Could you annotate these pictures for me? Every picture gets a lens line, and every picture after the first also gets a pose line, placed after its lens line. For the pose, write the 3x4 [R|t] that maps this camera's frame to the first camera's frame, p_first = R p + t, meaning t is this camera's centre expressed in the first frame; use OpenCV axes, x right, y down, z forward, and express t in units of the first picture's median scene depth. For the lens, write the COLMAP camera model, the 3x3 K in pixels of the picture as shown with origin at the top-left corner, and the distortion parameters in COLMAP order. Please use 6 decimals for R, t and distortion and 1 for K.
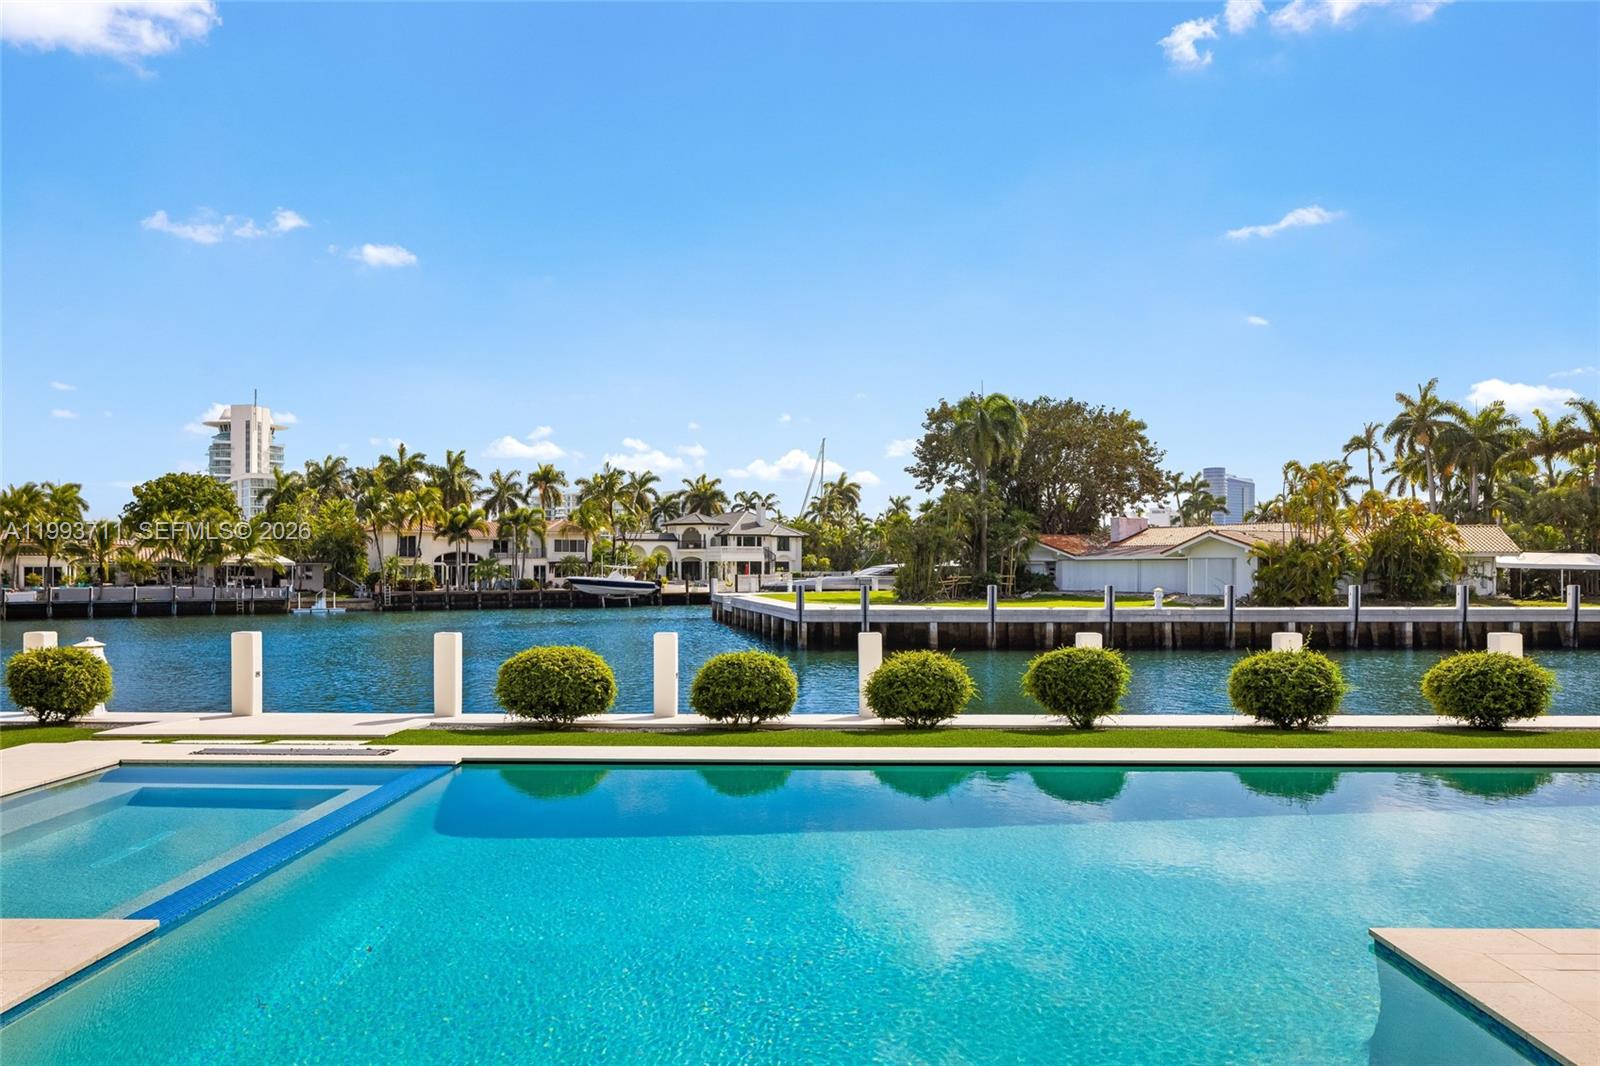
lens RADIAL K [[1095.9, 0, 788.9], [0, 1095.9, 563.2], [0, 0, 1]] dist [-0.007229, -0.001892]
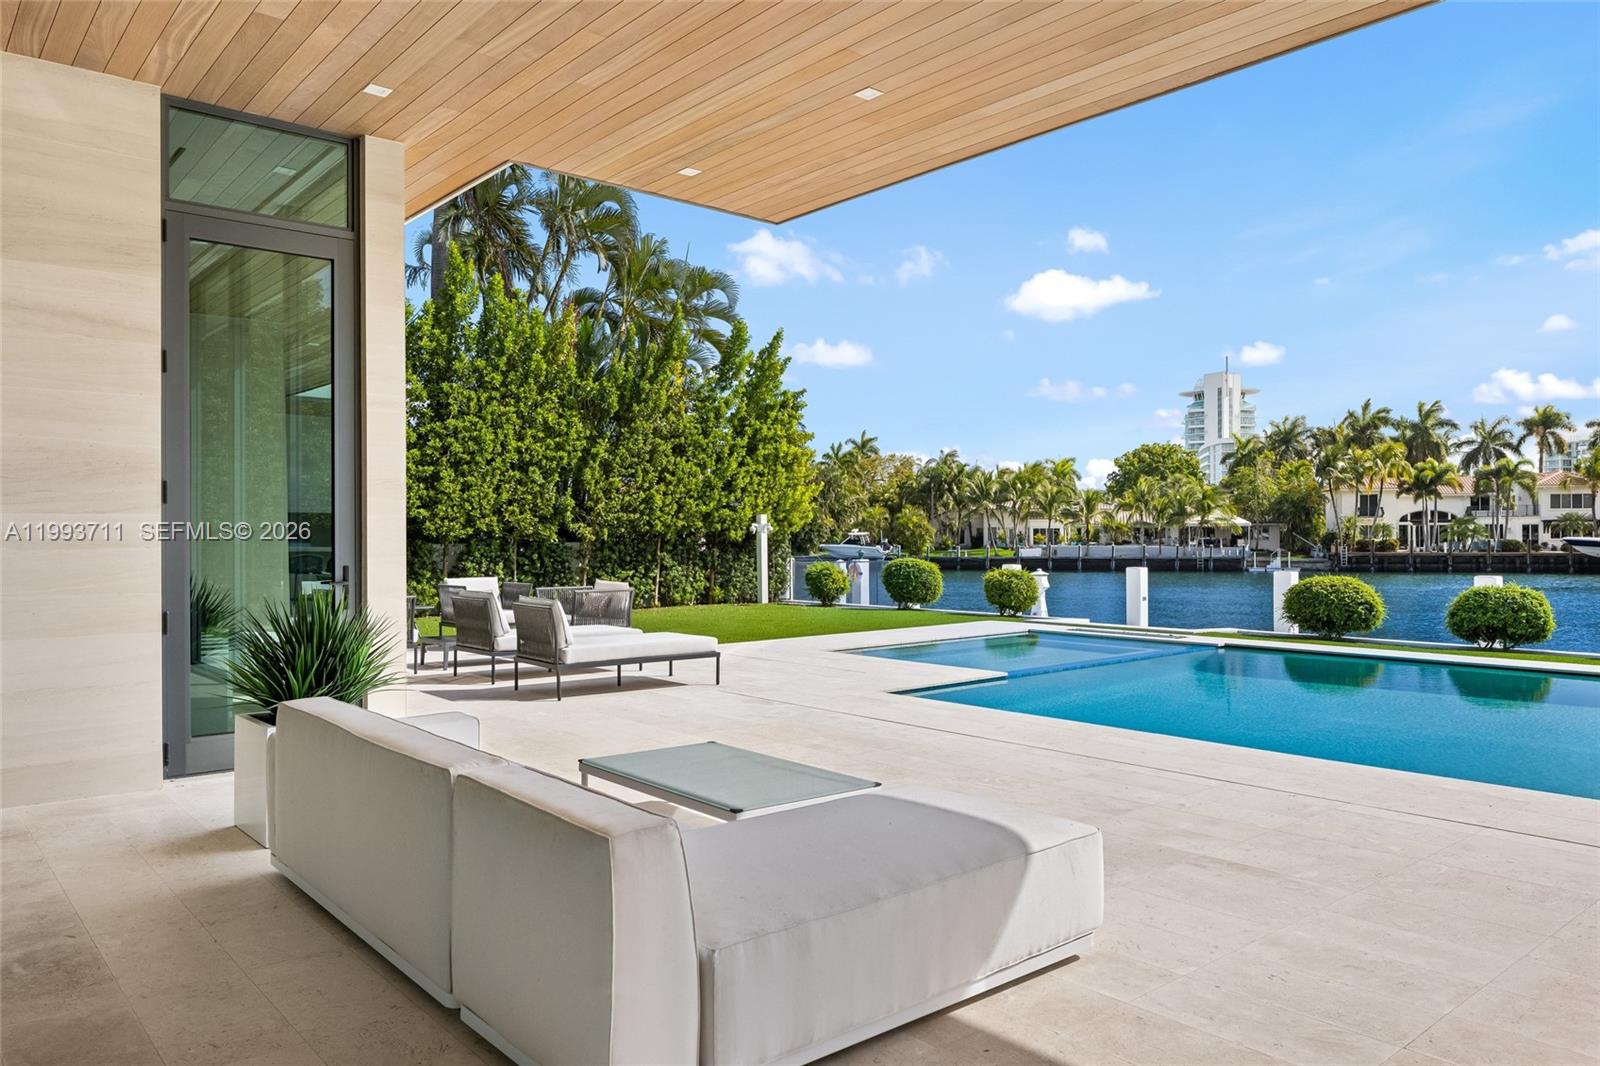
lens RADIAL K [[1095.9, 0, 771.8], [0, 1095.9, 537.4], [0, 0, 1]] dist [-0.007229, -0.001892]
pose [[0.658959, 0.001164, -0.752178, 0.036416], [0.007019, 0.999946, 0.007696, 0.001869], [0.752146, -0.010351, 0.658915, -0.038044]]
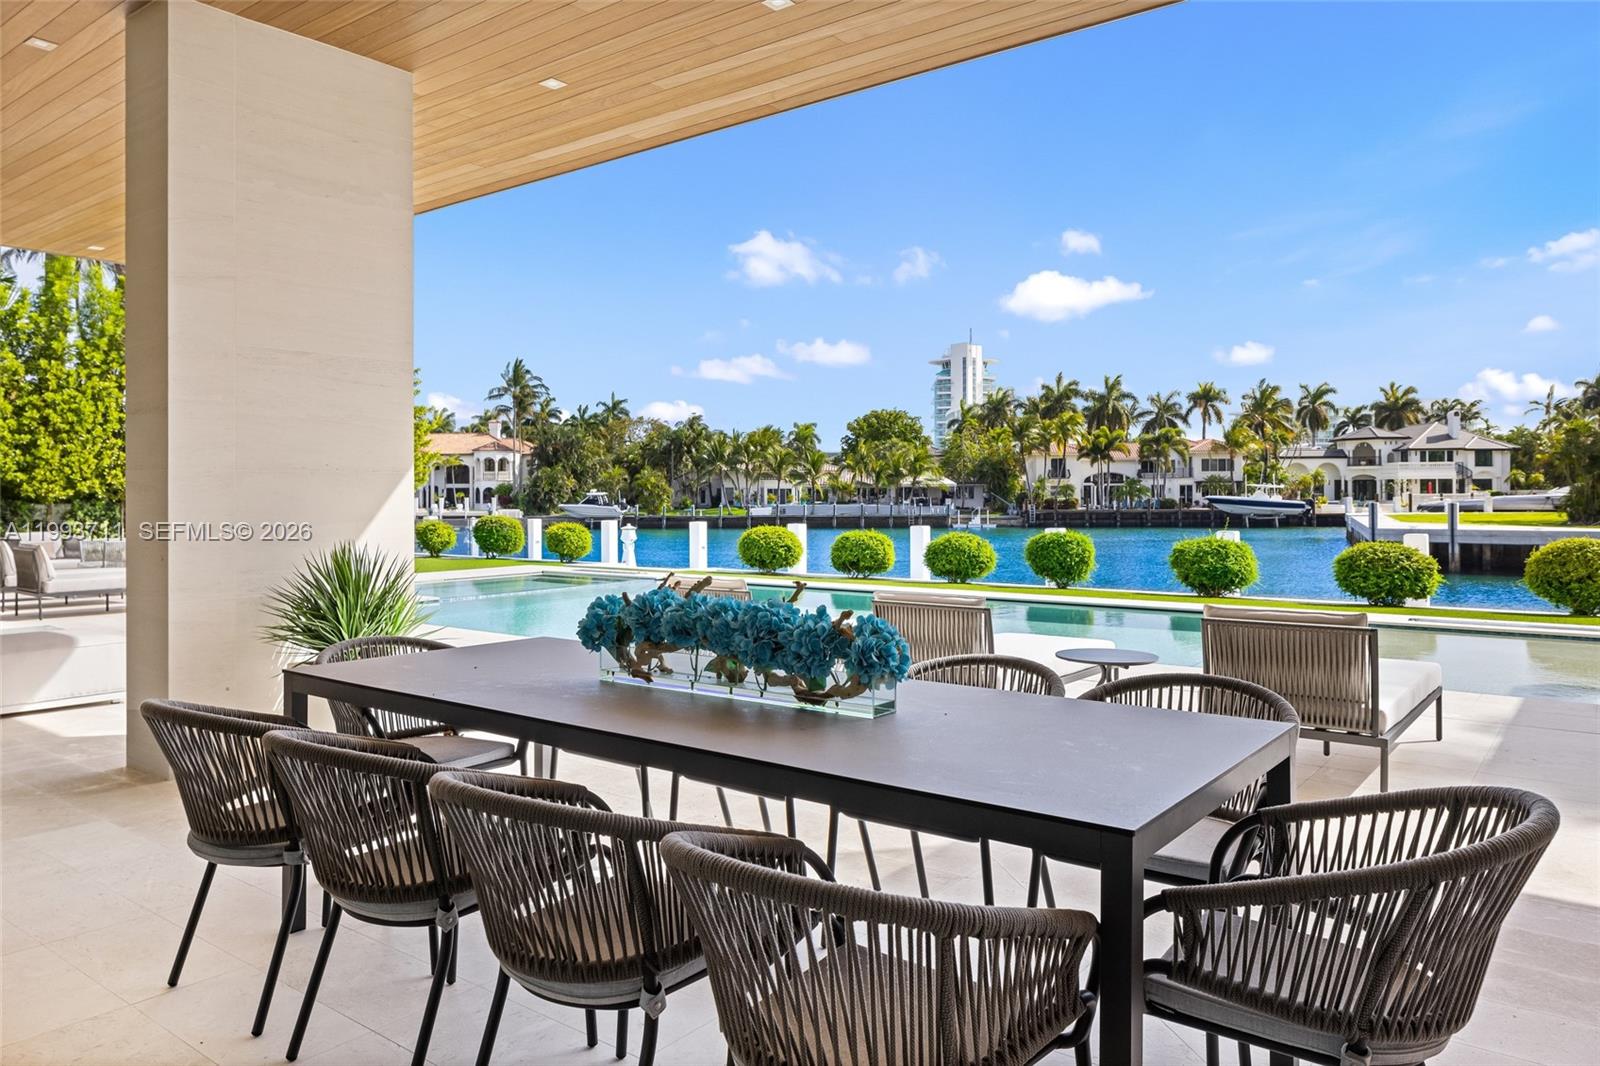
lens RADIAL K [[1095.9, 0, 770.8], [0, 1095.9, 479.4], [0, 0, 1]] dist [-0.007229, -0.001892]
pose [[0.797961, -0.010433, -0.602618, 0.092398], [0.007466, 0.999945, -0.007425, 0.001860], [0.602662, 0.001426, 0.797995, -0.039252]]
